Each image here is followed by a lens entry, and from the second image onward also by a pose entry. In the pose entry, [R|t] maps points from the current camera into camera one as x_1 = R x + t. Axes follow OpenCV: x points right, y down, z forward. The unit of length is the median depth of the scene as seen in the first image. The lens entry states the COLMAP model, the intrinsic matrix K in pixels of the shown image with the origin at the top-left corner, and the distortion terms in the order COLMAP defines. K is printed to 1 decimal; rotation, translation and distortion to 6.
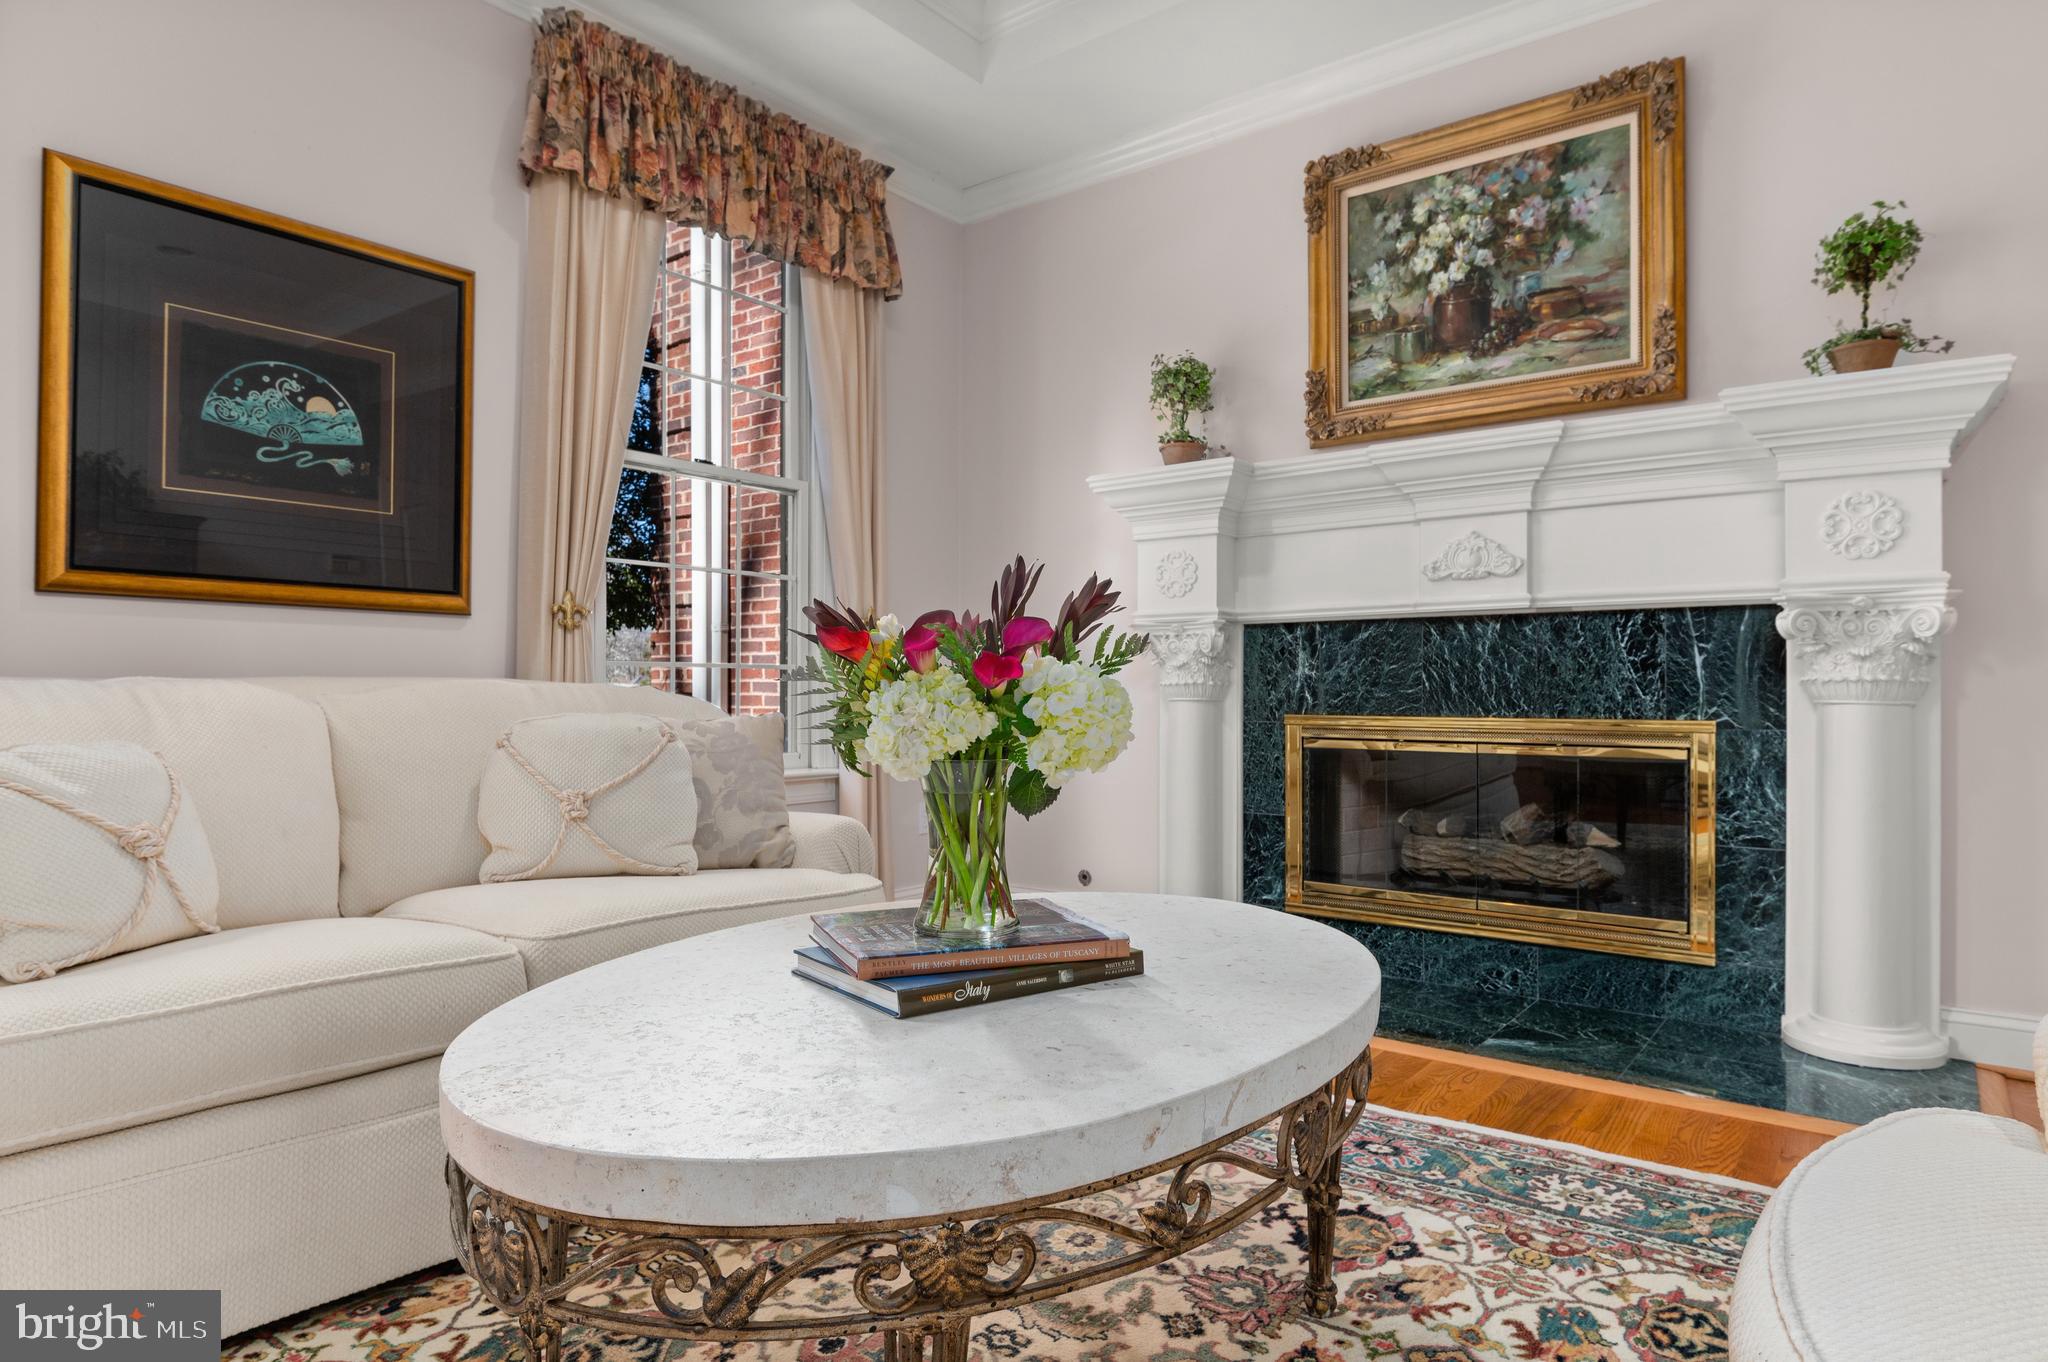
lens RADIAL K [[1155.4, 0, 1024.0], [0, 1155.4, 681.0], [0, 0, 1]] dist [-0.011904, -0.000760]
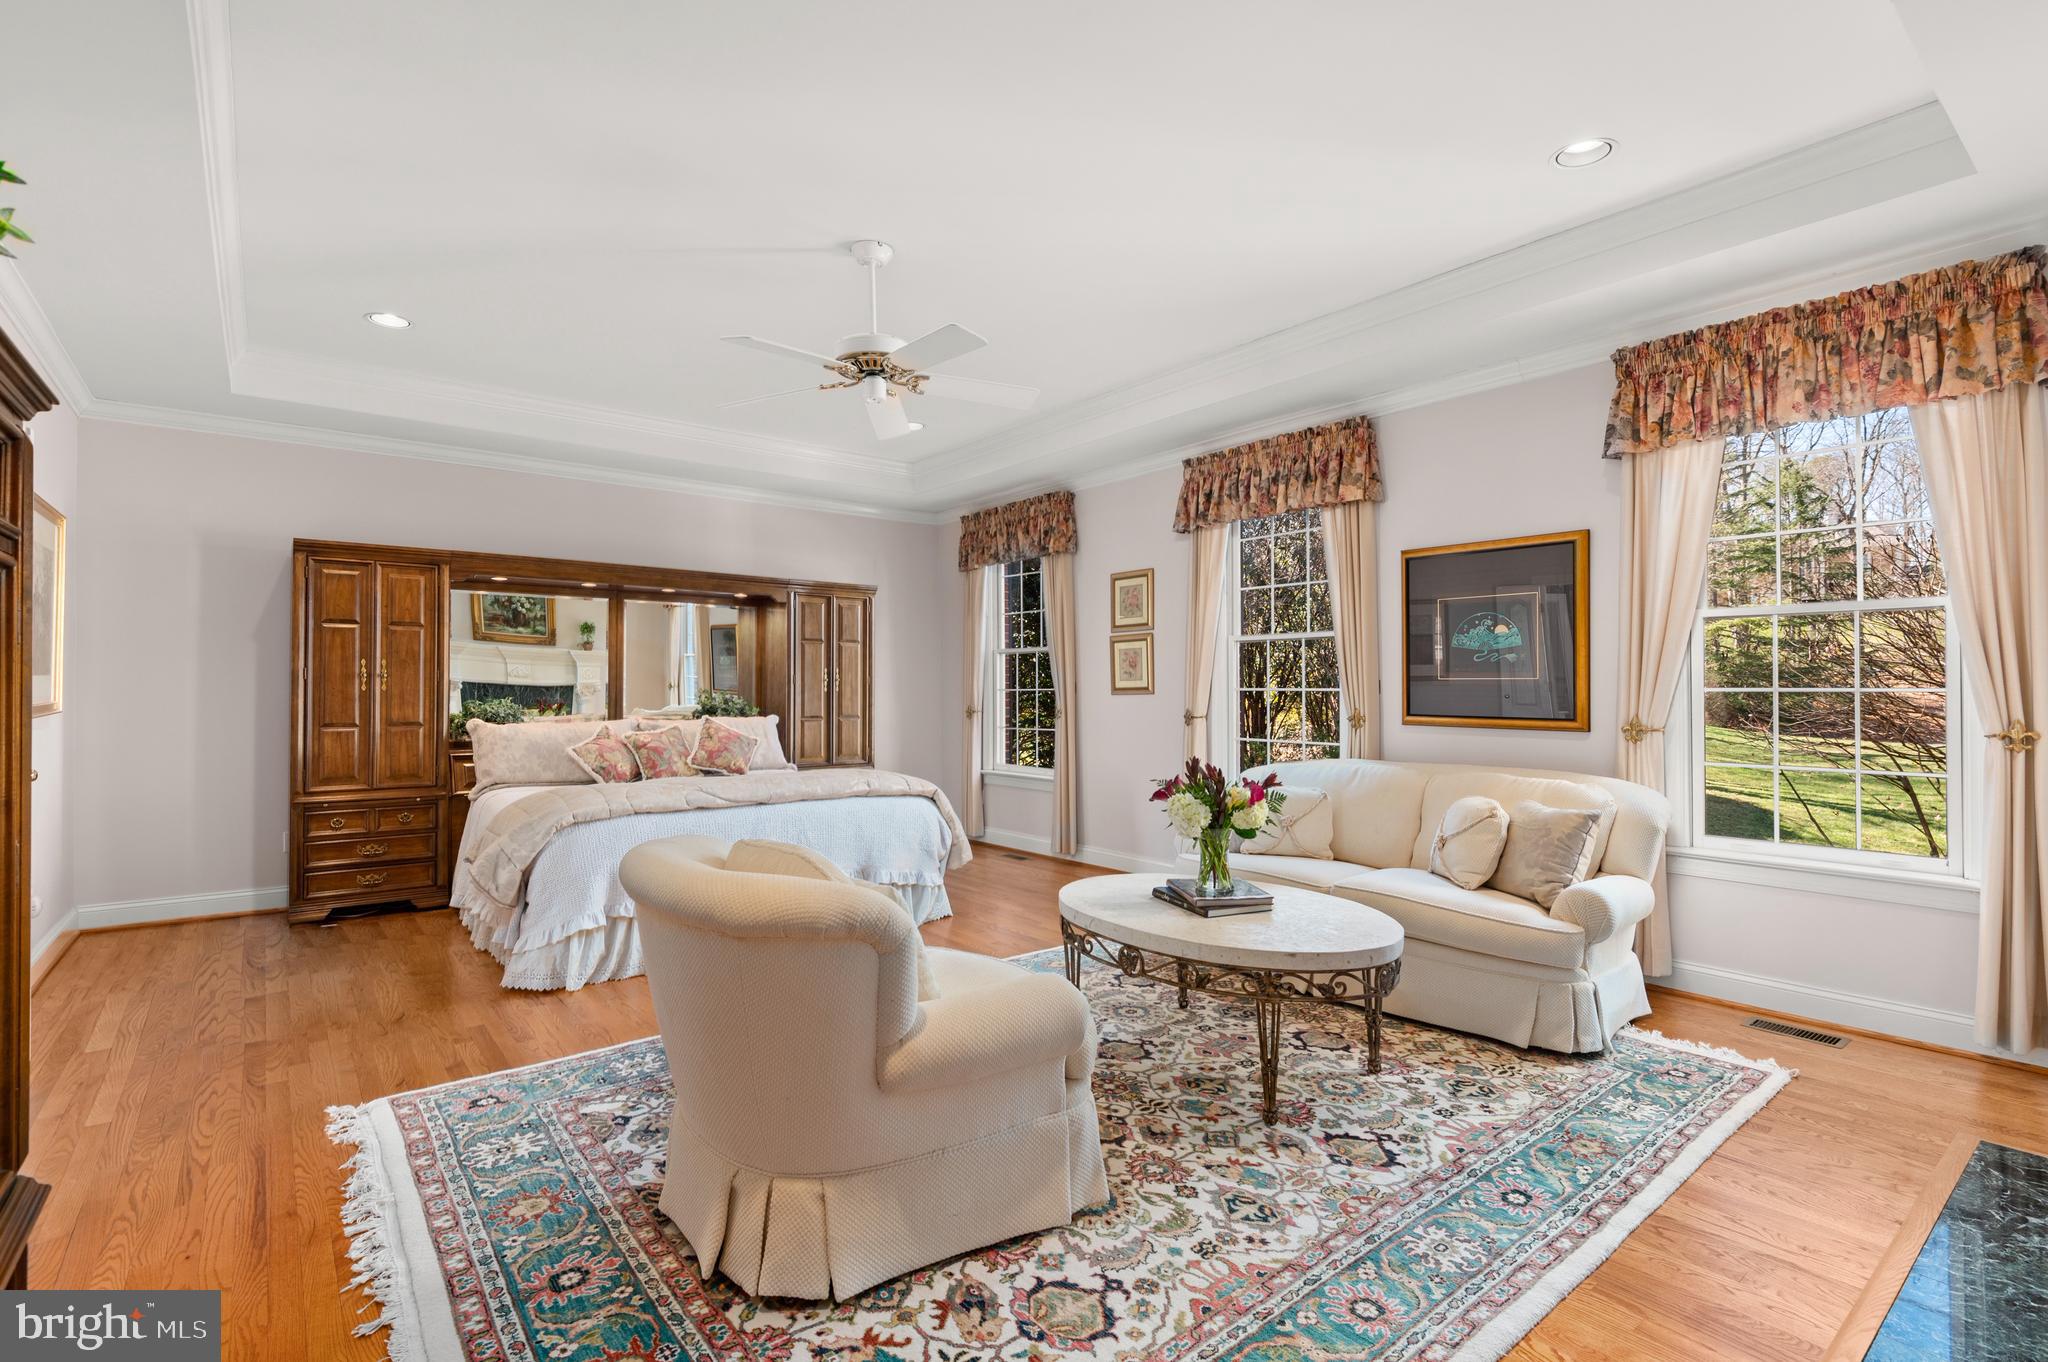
lens RADIAL K [[962.9, 0, 1024.6], [0, 962.9, 676.2], [0, 0, 1]] dist [0.003887, 0.000148]
pose [[-0.230700, -0.010669, -0.972966, 1.054486], [0.005656, 0.999908, -0.012305, -0.122576], [0.973009, -0.008342, -0.230618, 0.499957]]
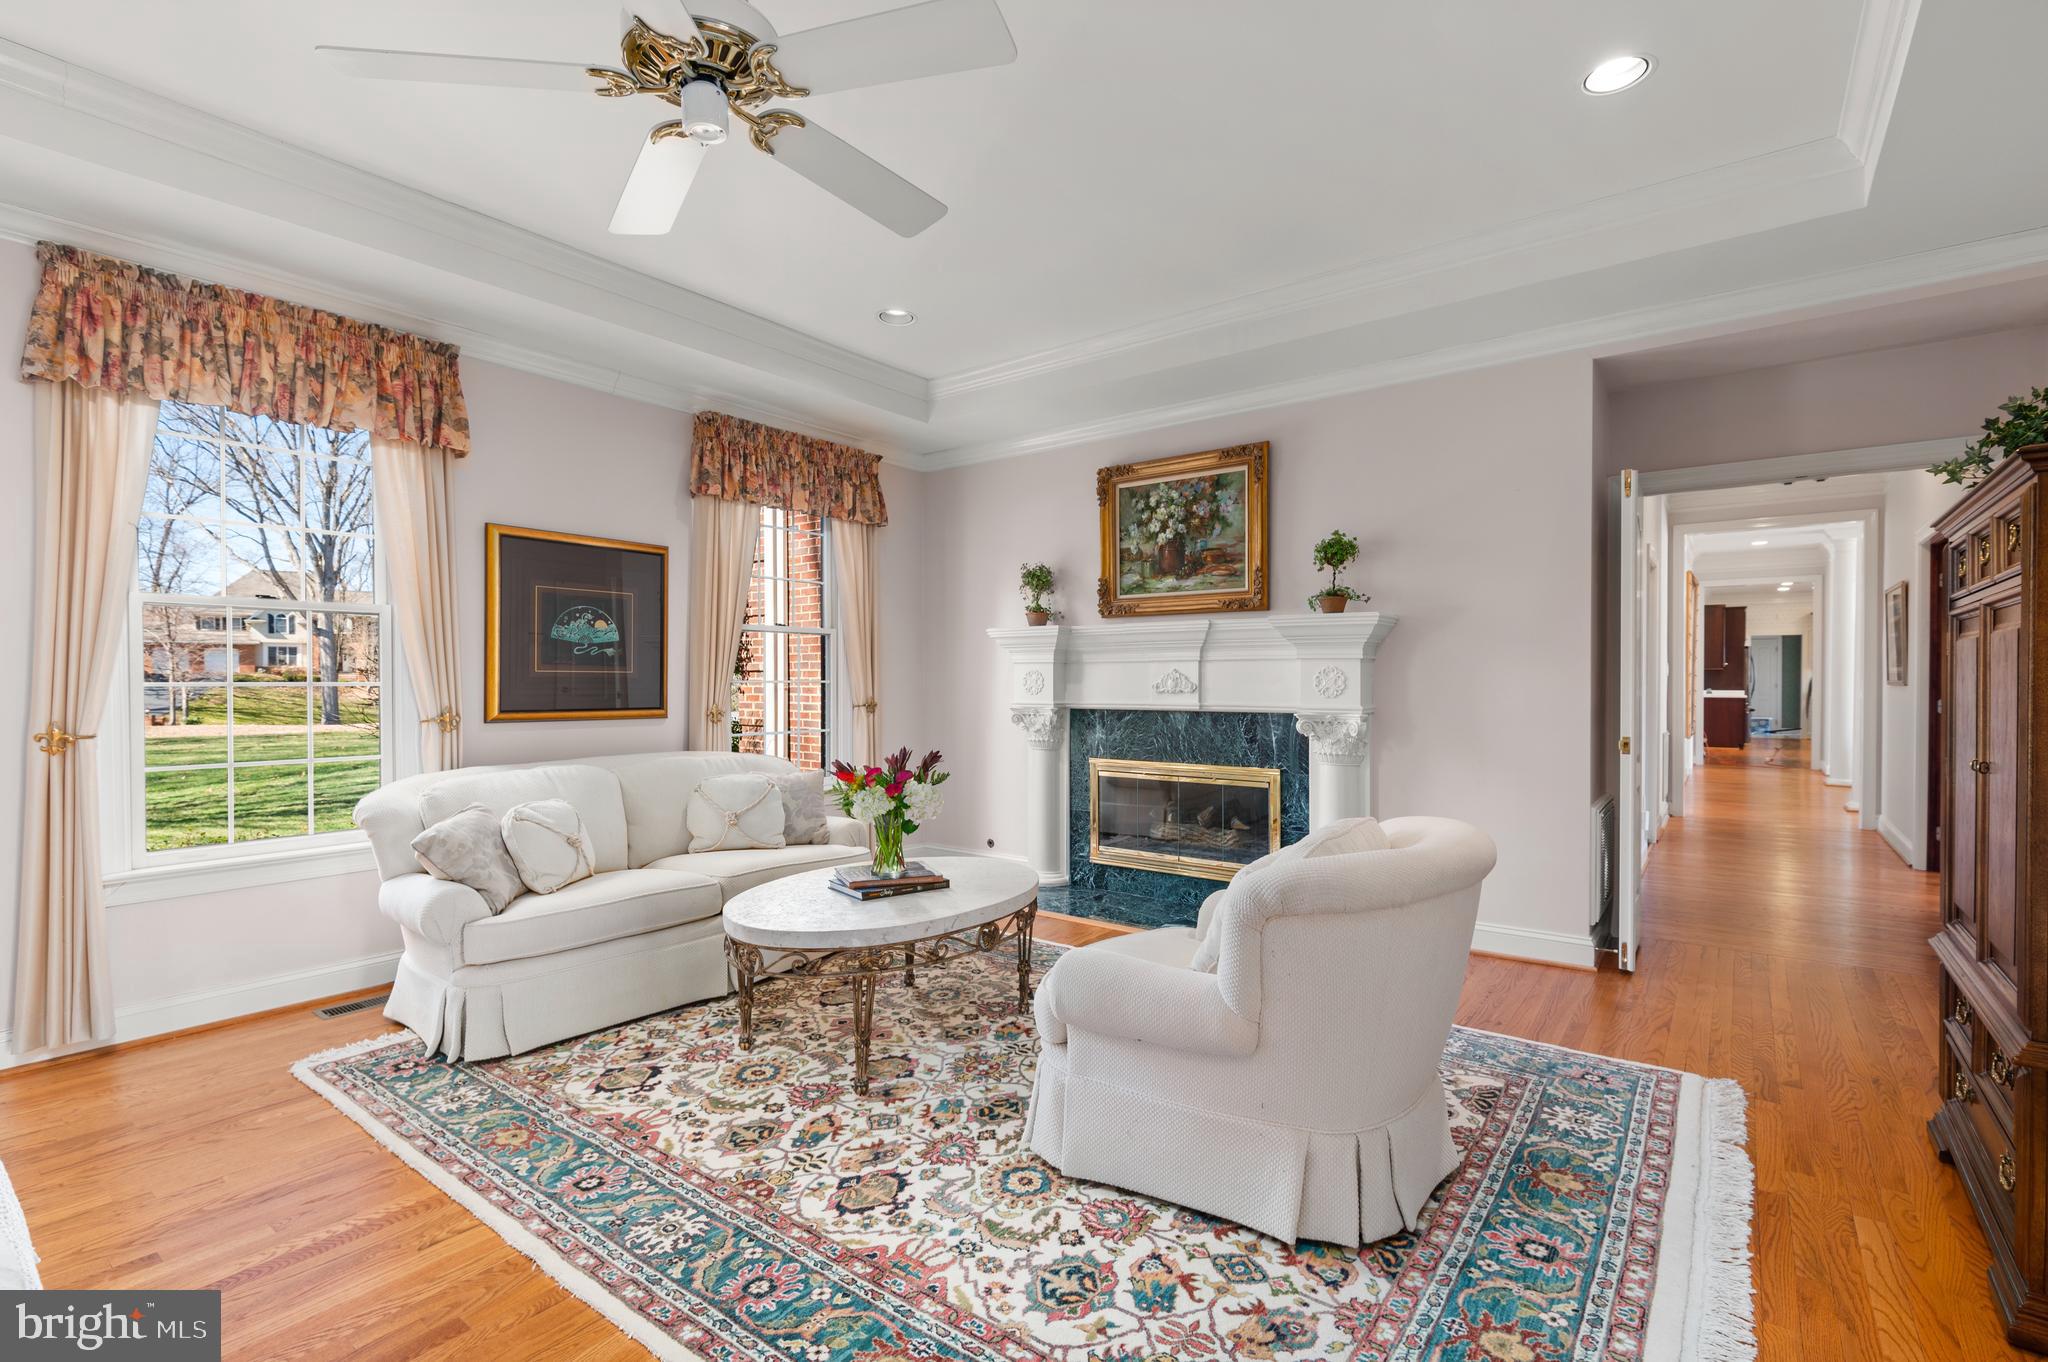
lens RADIAL K [[920.2, 0, 1024.0], [0, 920.2, 681.0], [0, 0, 1]] dist [0.002402, -0.000665]
pose [[0.999931, -0.001998, 0.011605, 0.119359], [0.001911, 0.999970, 0.007570, -0.127597], [-0.011620, -0.007547, 0.999904, -0.591746]]
